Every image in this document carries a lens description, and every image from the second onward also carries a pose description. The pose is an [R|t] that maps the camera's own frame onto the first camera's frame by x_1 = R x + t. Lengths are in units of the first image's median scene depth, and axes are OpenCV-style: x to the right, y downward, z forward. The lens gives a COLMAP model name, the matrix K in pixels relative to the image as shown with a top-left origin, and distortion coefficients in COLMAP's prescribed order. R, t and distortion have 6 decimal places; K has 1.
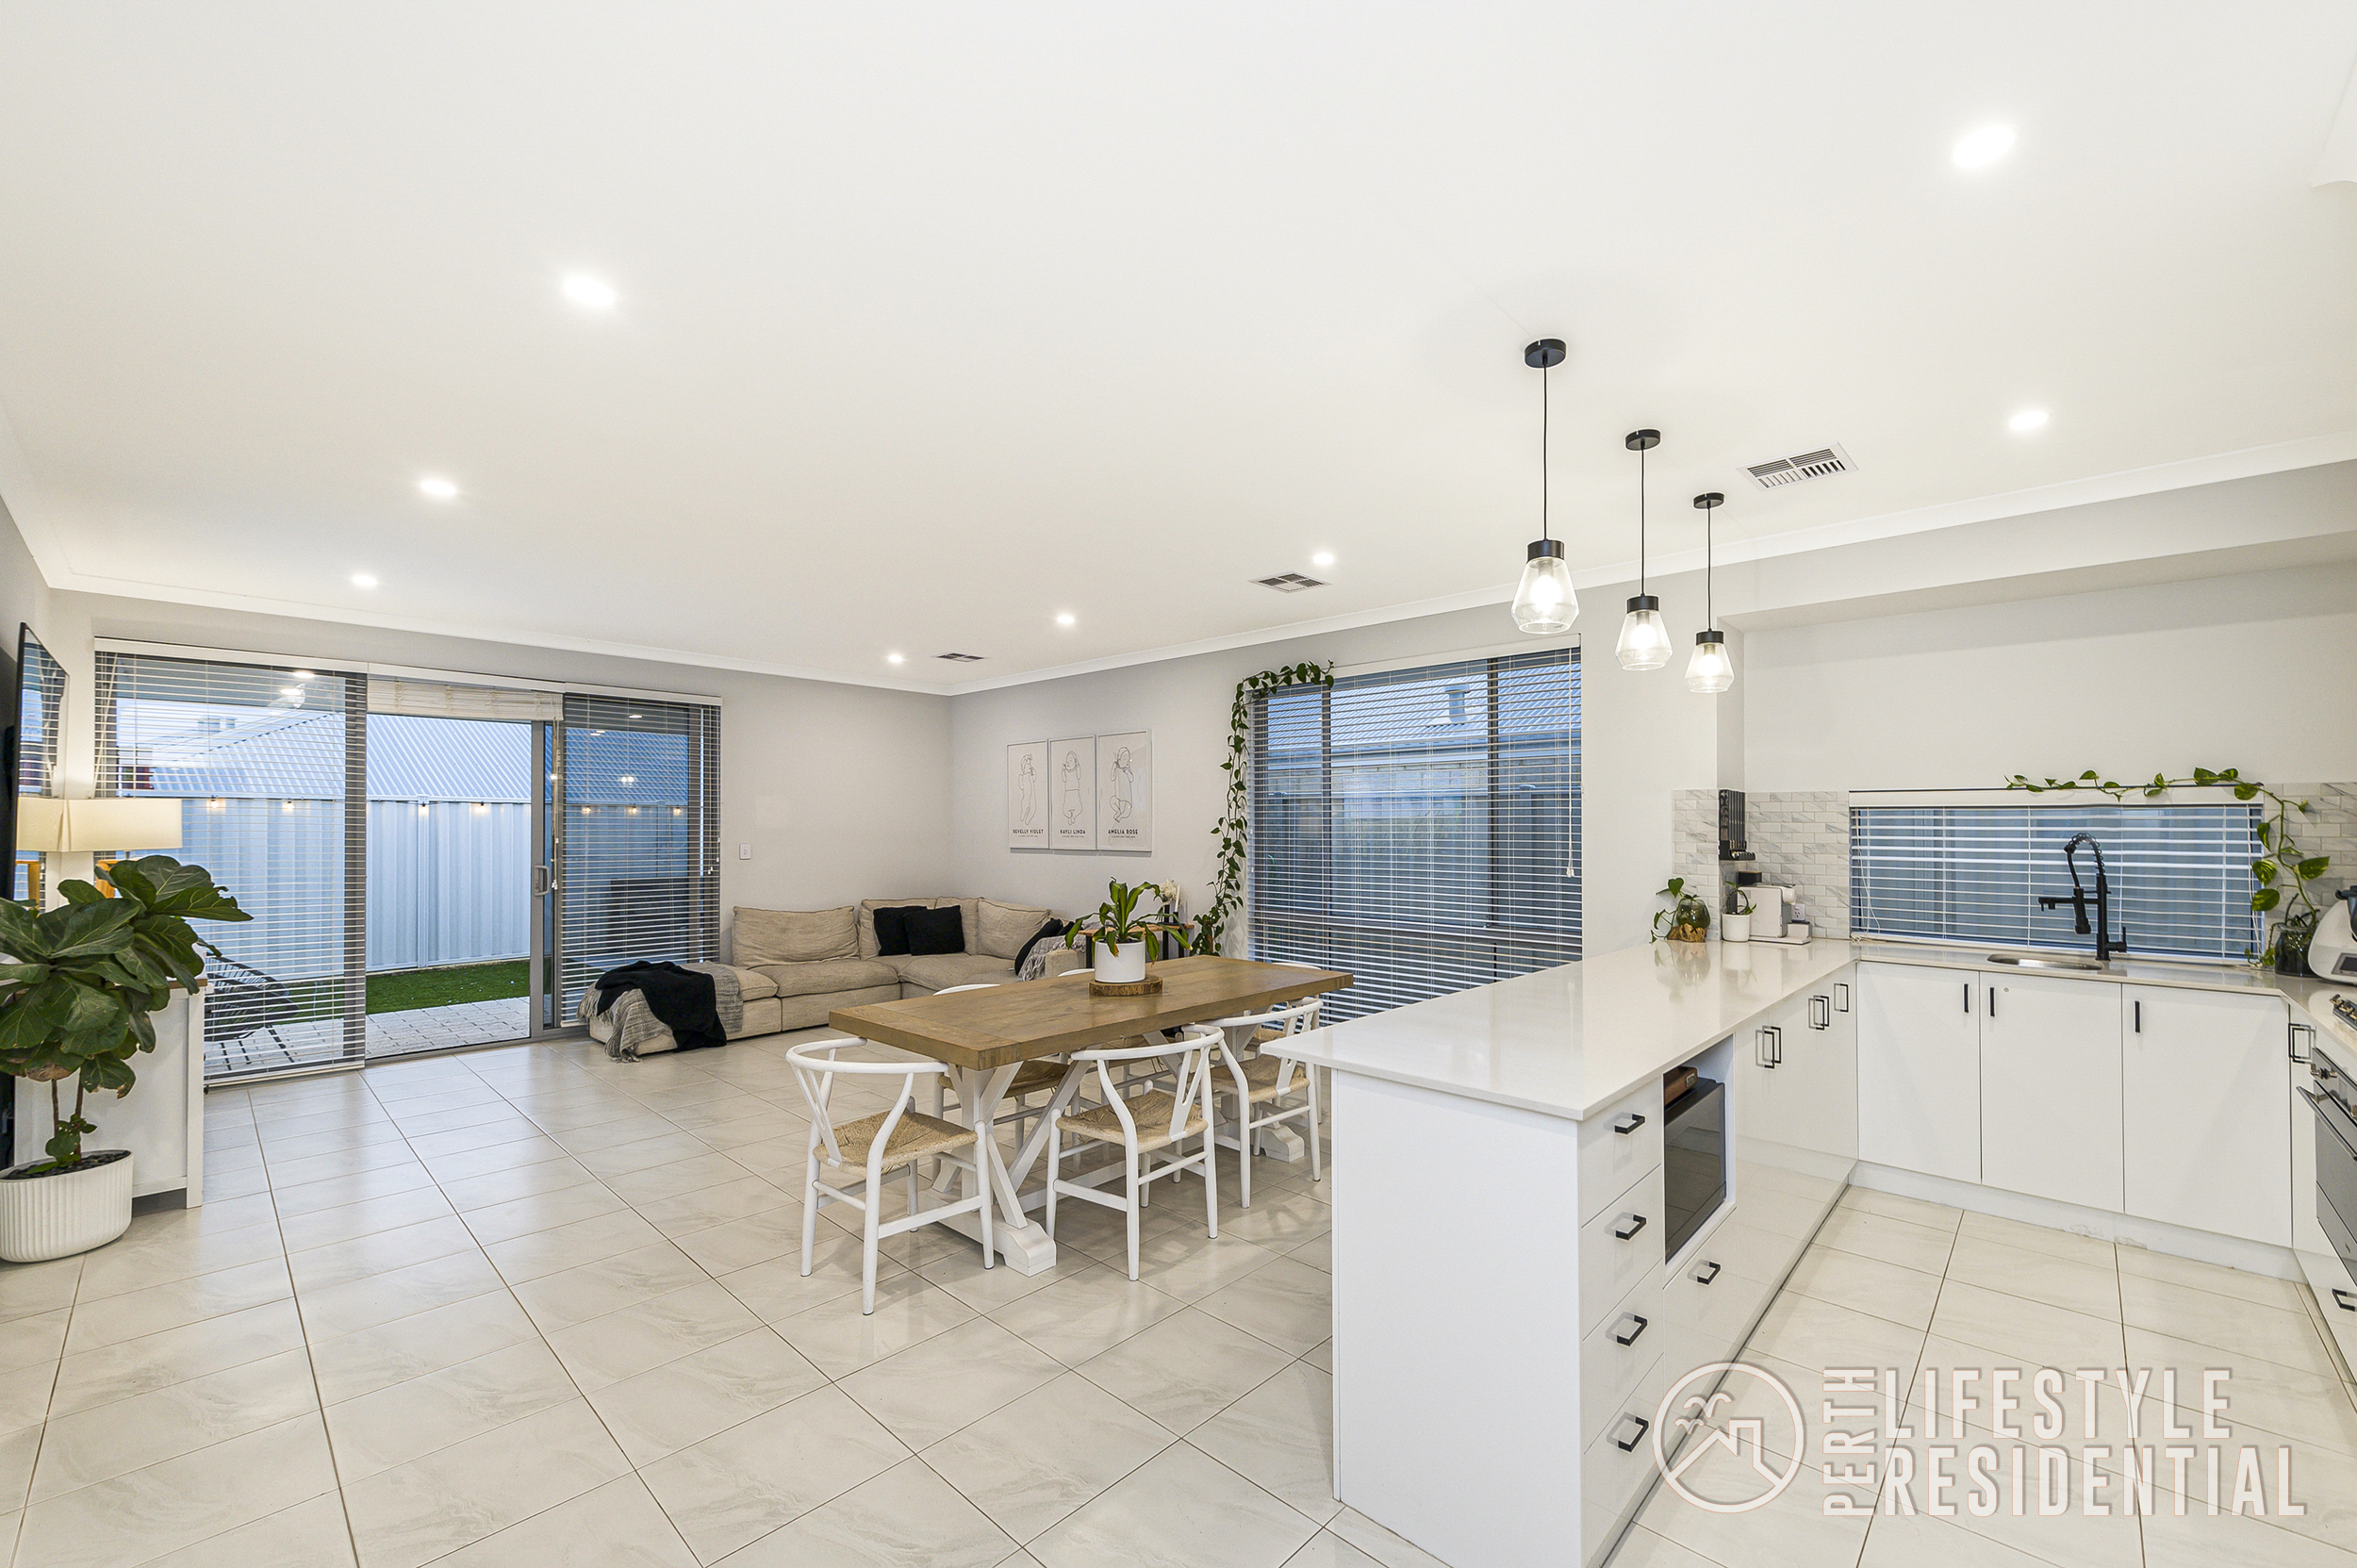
lens RADIAL K [[972.6, 0, 1256.8], [0, 972.6, 810.7], [0, 0, 1]] dist [-0.000321, -0.000539]
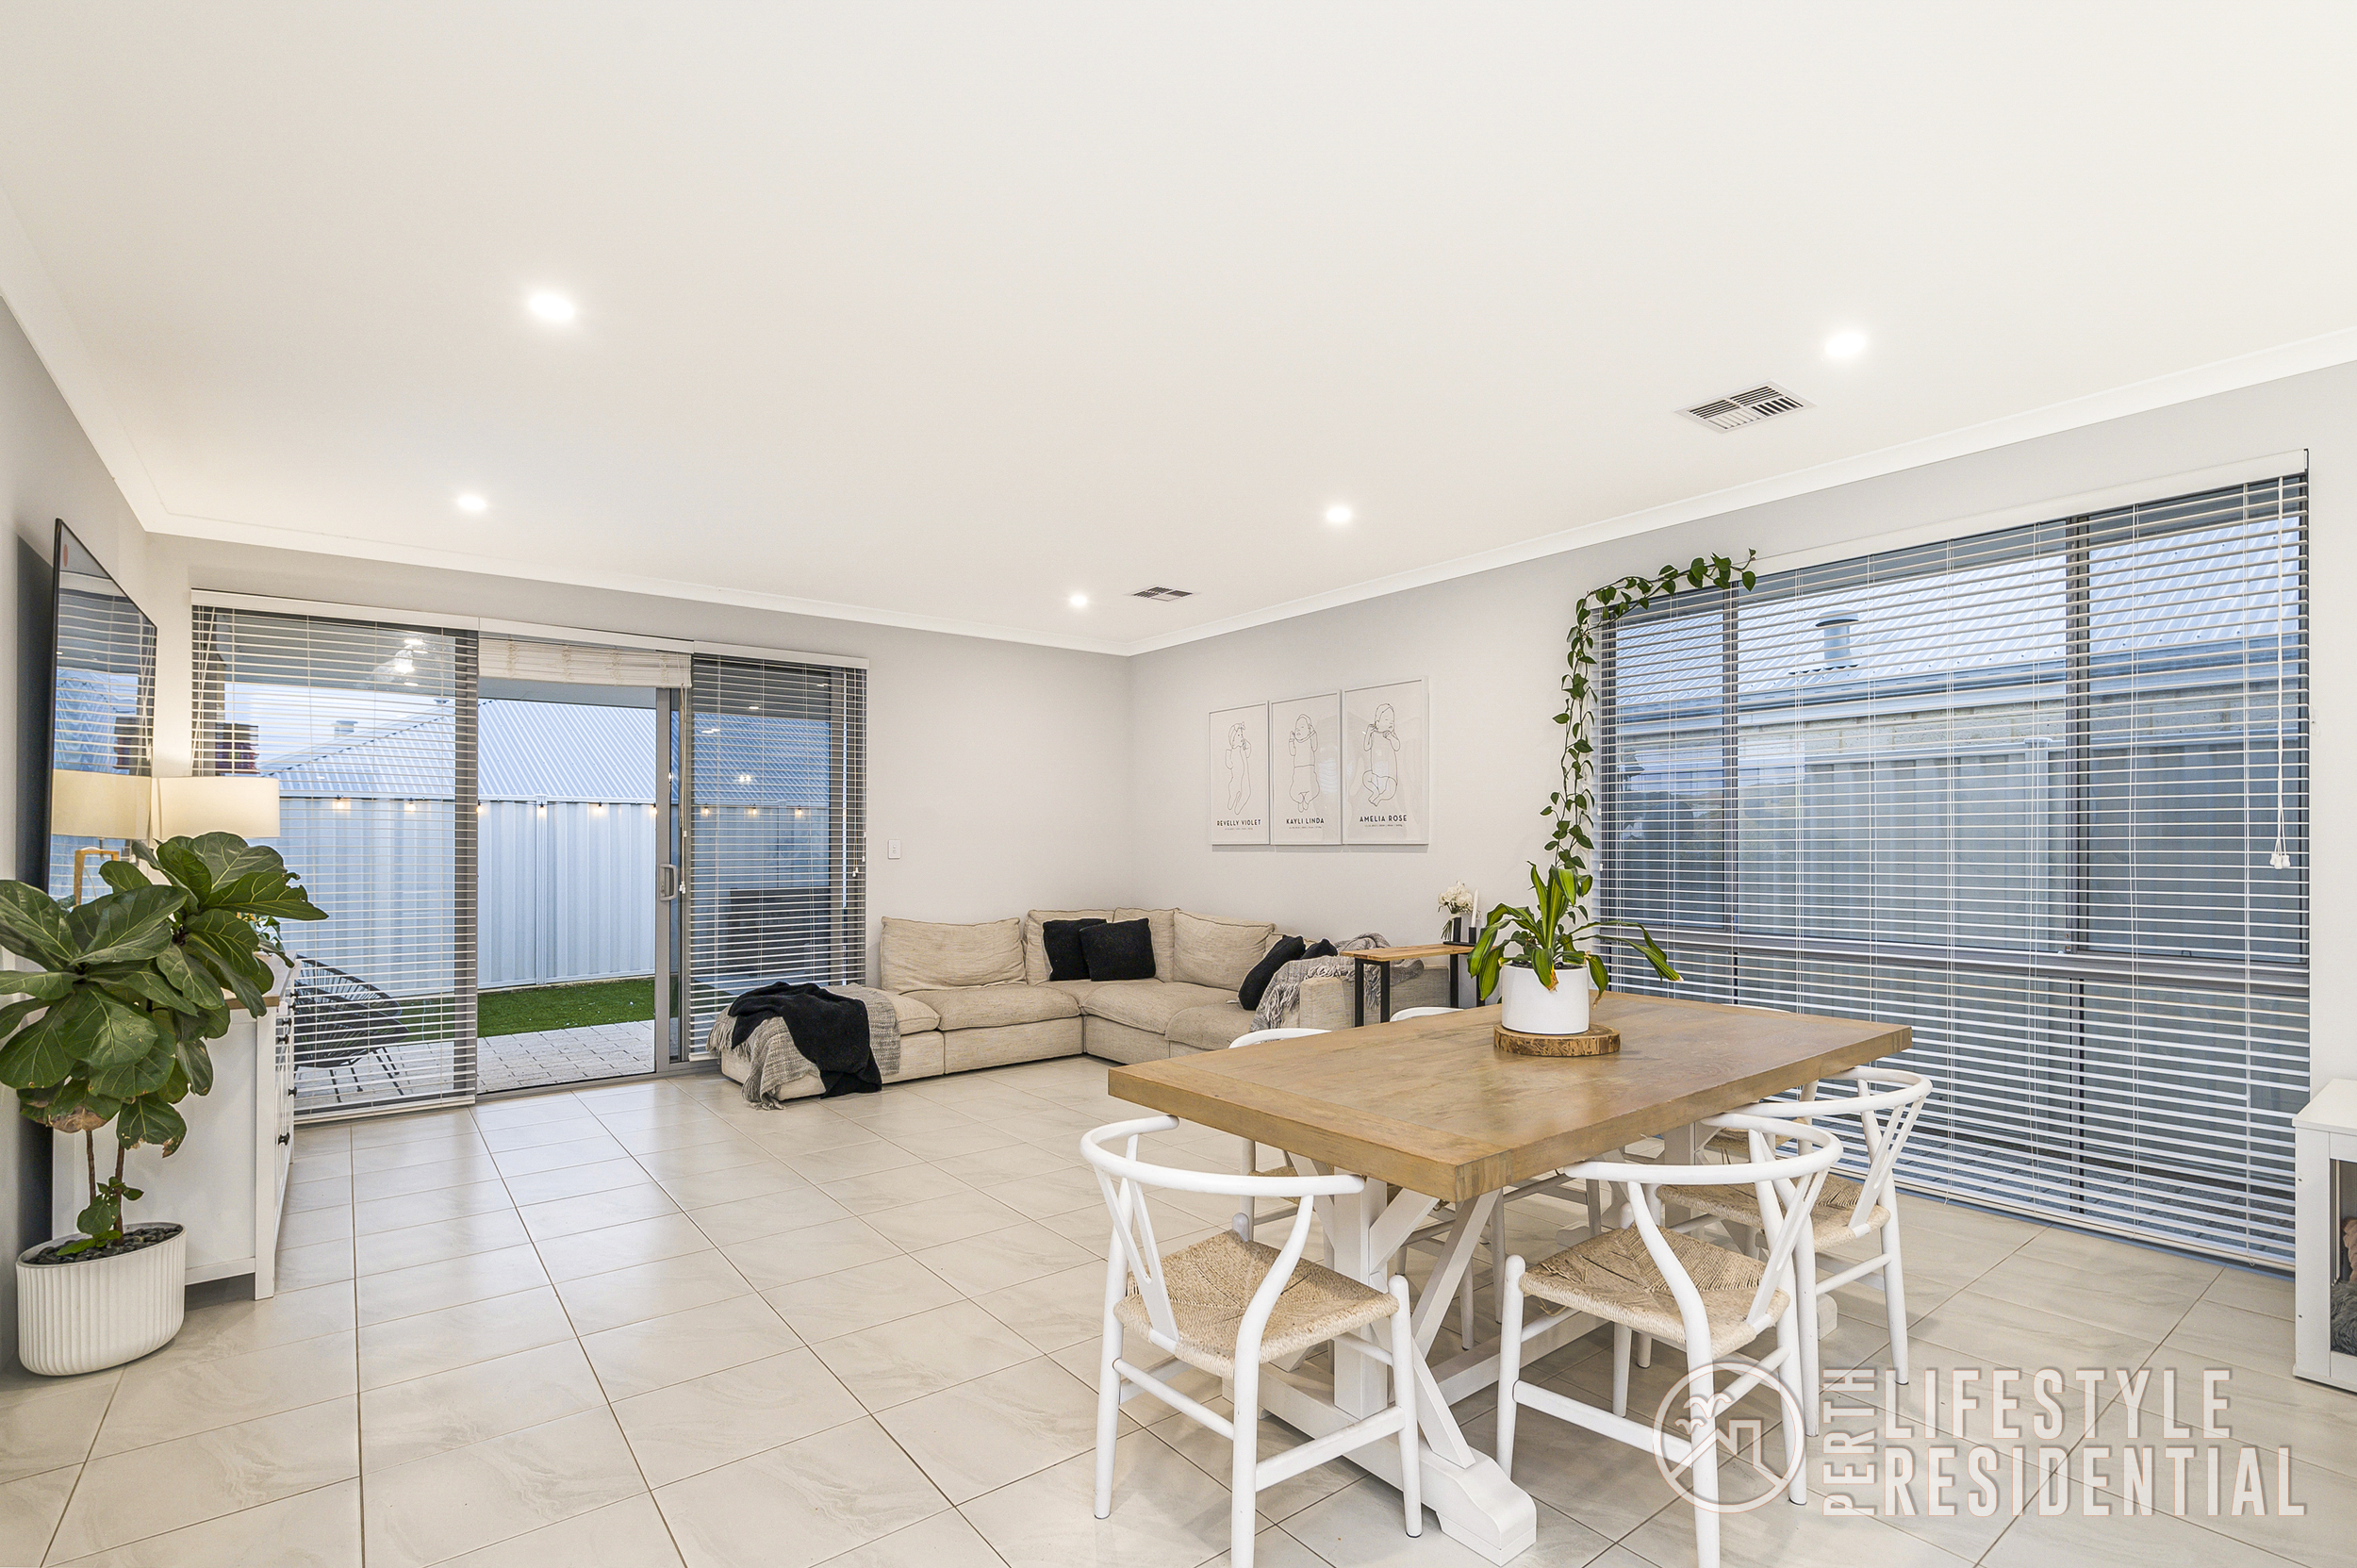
lens RADIAL K [[1095.0, 0, 1215.1], [0, 1095.0, 818.0], [0, 0, 1]] dist [0.002425, 0.000325]
pose [[0.987321, -0.005331, -0.158647, -0.152534], [0.004659, 0.999979, -0.004604, 0.028194], [0.158668, 0.003807, 0.987325, 0.183903]]
